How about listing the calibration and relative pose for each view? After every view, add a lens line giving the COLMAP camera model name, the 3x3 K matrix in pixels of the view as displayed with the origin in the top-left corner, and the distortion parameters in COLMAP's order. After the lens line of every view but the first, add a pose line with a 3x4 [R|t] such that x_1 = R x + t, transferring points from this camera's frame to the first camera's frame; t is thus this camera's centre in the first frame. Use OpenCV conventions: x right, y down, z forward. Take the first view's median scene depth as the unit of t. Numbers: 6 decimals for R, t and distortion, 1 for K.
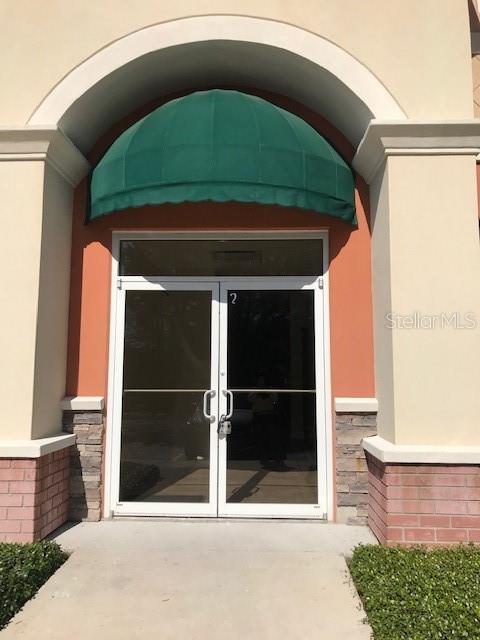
lens RADIAL K [[523.6, 0, 239.9], [0, 523.6, 323.6], [0, 0, 1]] dist [0.075945, -0.065636]
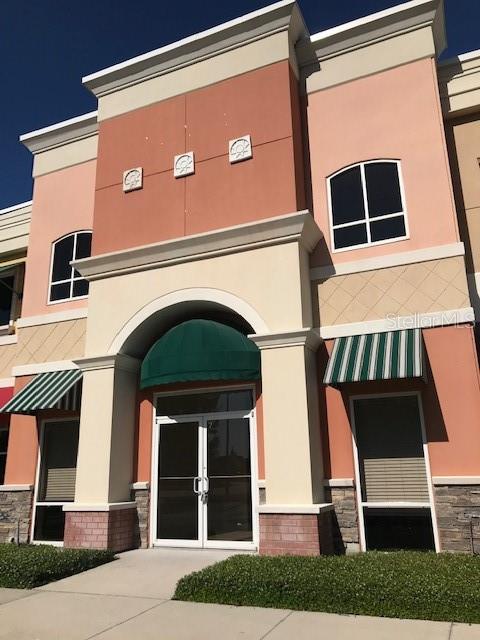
lens RADIAL K [[527.1, 0, 242.7], [0, 527.1, 318.9], [0, 0, 1]] dist [0.016795, -0.005933]
pose [[0.929505, -0.128137, -0.345834, 0.814725], [0.068640, 0.981425, -0.179149, -0.077174], [0.362366, 0.142782, 0.921035, -0.749673]]
